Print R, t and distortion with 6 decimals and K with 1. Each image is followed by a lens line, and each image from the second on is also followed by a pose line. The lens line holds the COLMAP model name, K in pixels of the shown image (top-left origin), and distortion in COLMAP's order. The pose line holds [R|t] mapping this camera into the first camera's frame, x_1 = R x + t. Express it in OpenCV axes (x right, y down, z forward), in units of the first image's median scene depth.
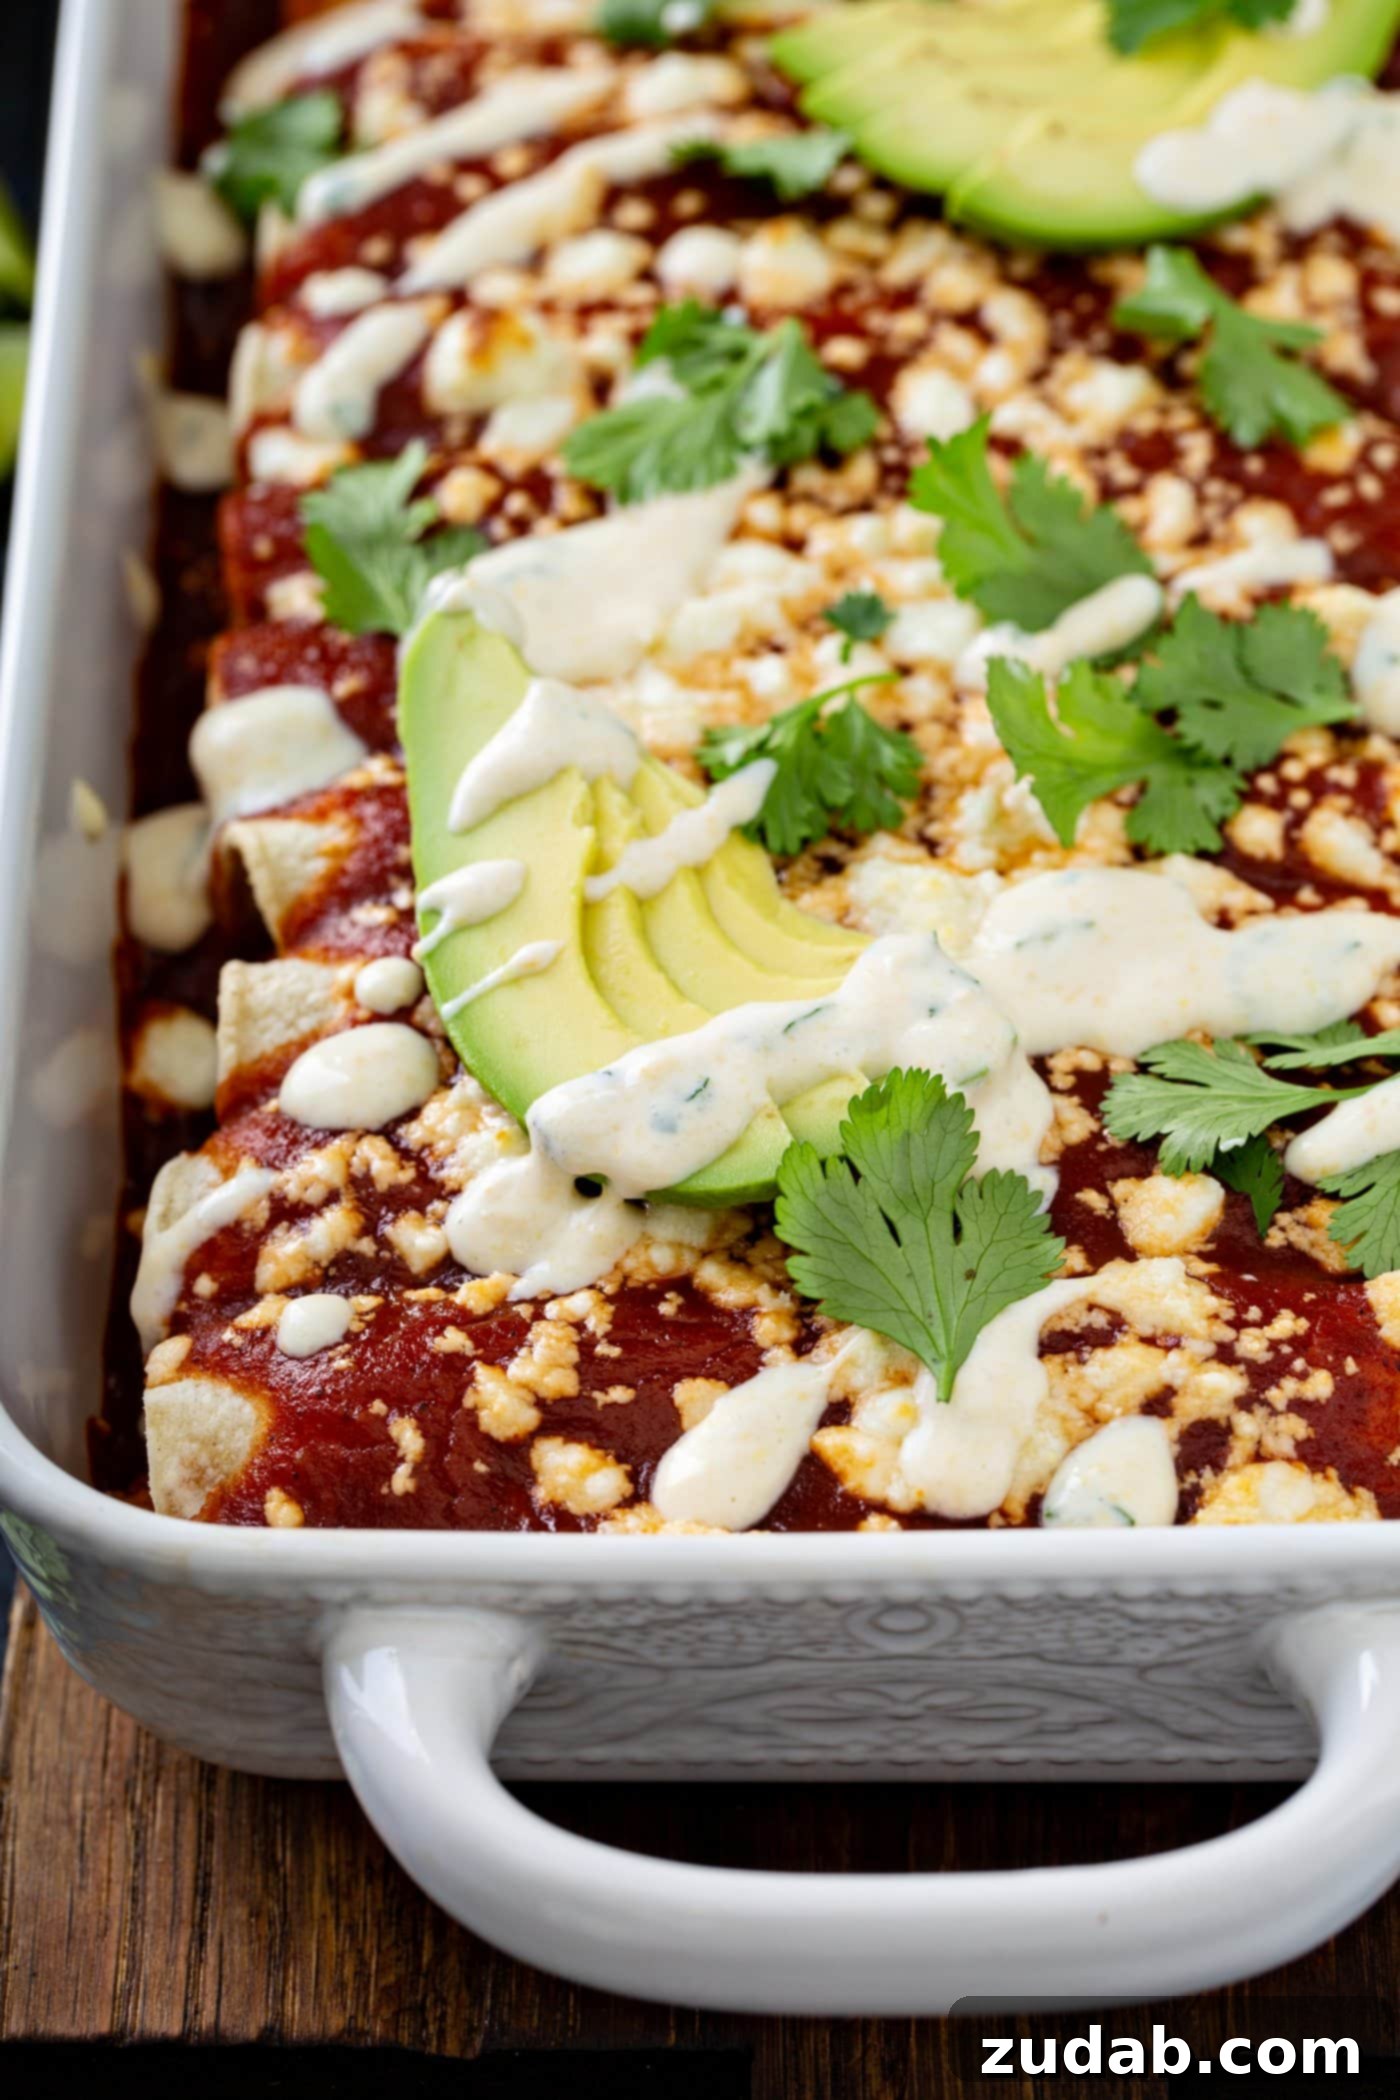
lens RADIAL K [[6642.0, 0, 697.7], [0, 6642.0, 1048.0], [0, 0, 1]] dist [0.104277, -0.028381]
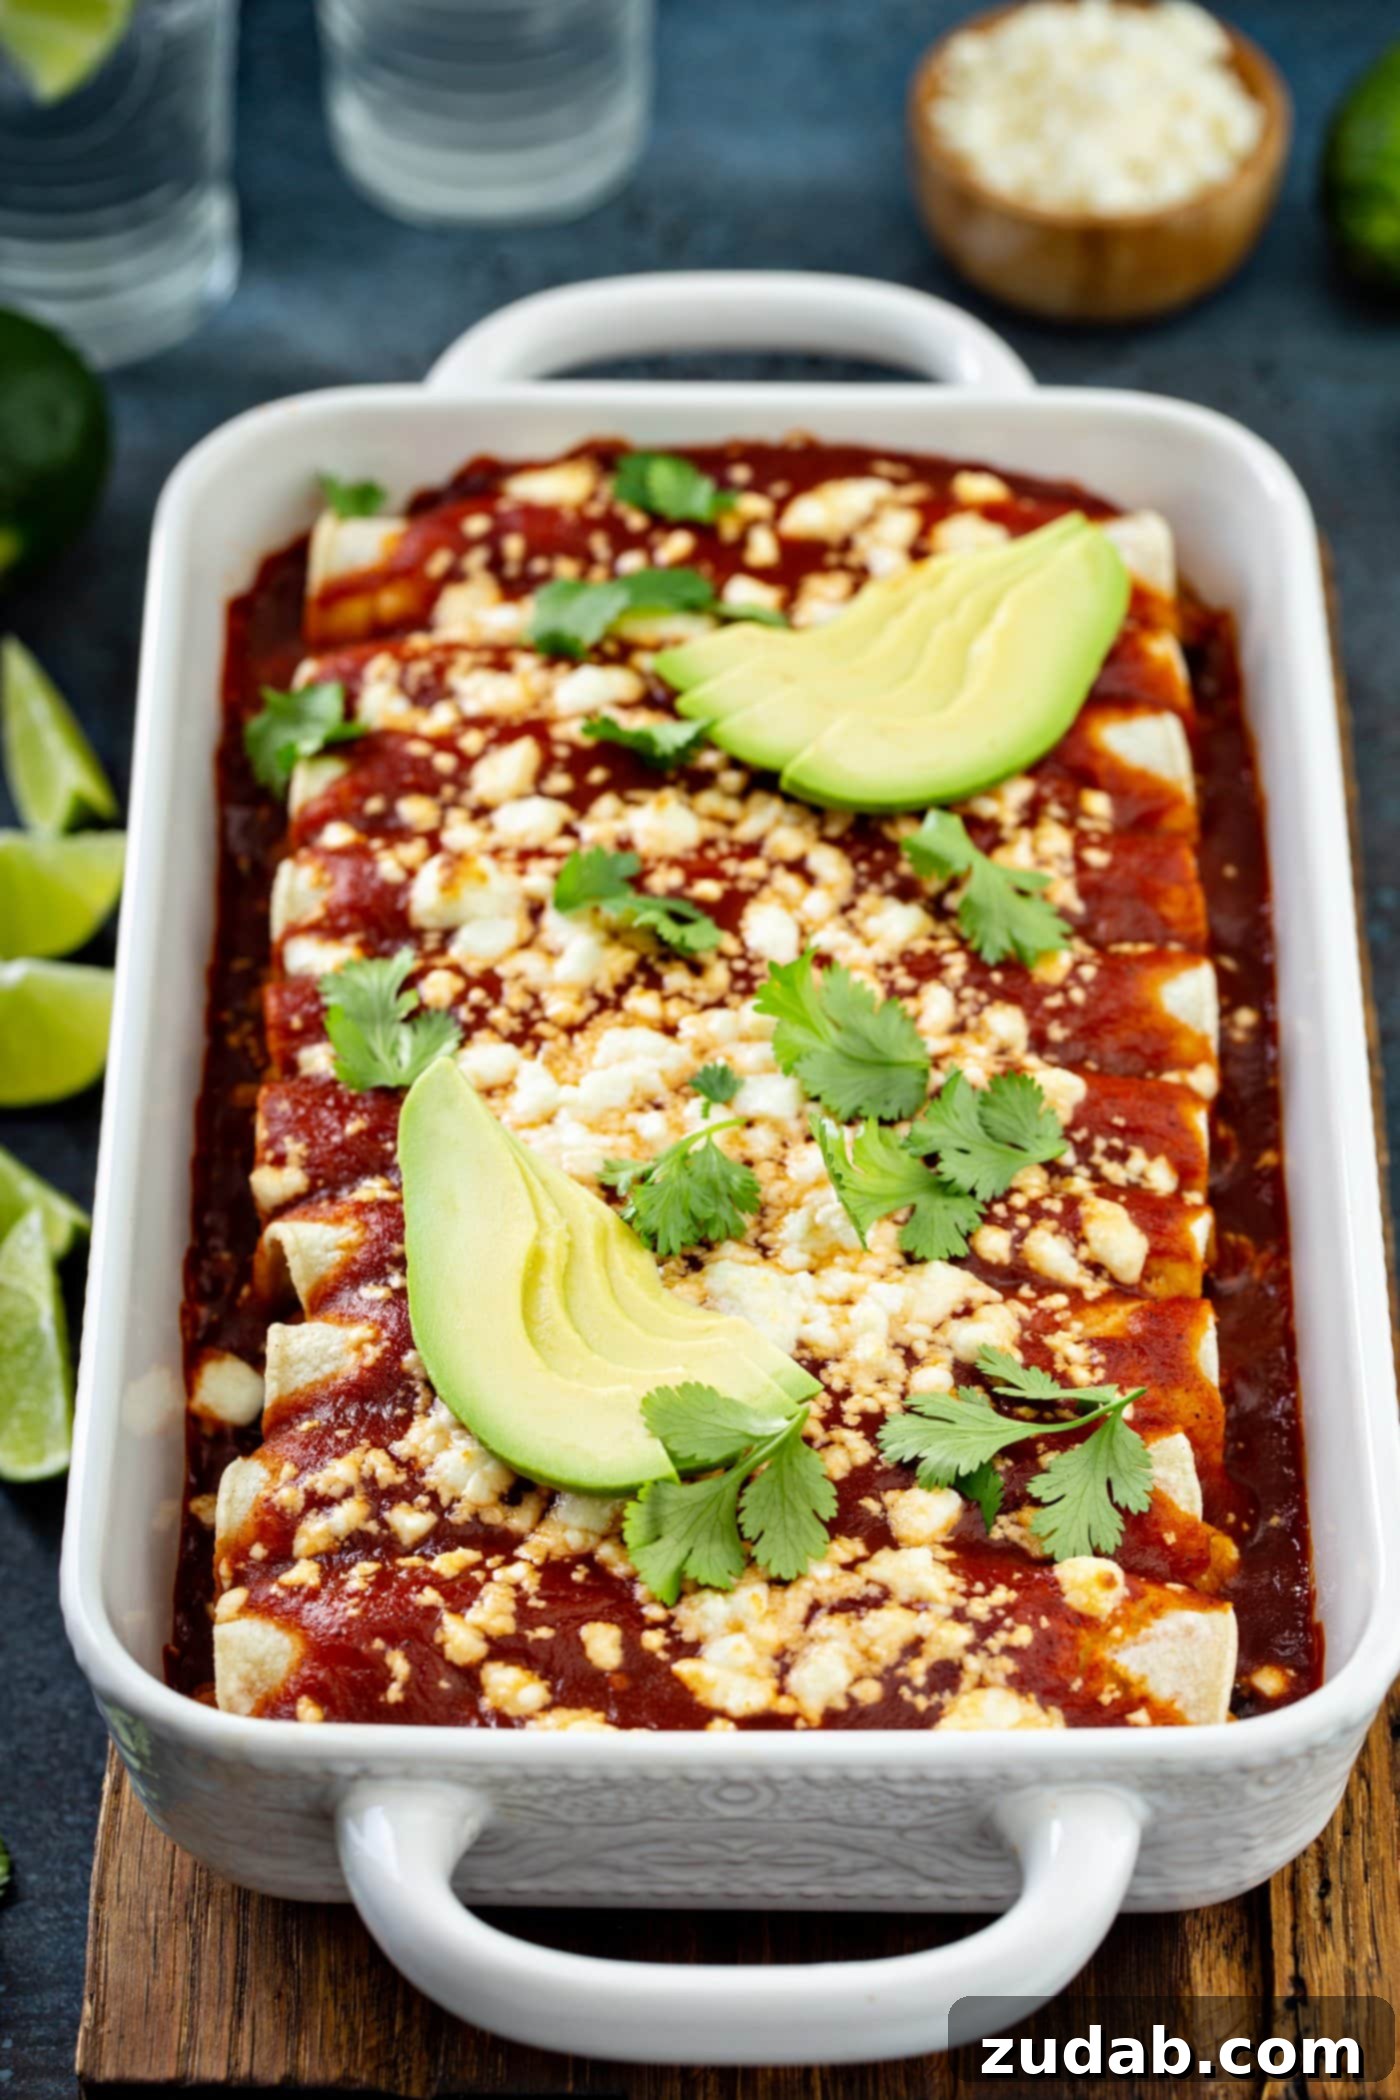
lens RADIAL K [[6642.0, 0, 697.7], [0, 6642.0, 1048.0], [0, 0, 1]] dist [0.104277, -0.028381]
pose [[0.999623, 0.015556, 0.022609, -0.012198], [-0.014859, 0.999419, -0.030670, -0.030181], [-0.023073, 0.030322, 0.999274, -0.430797]]
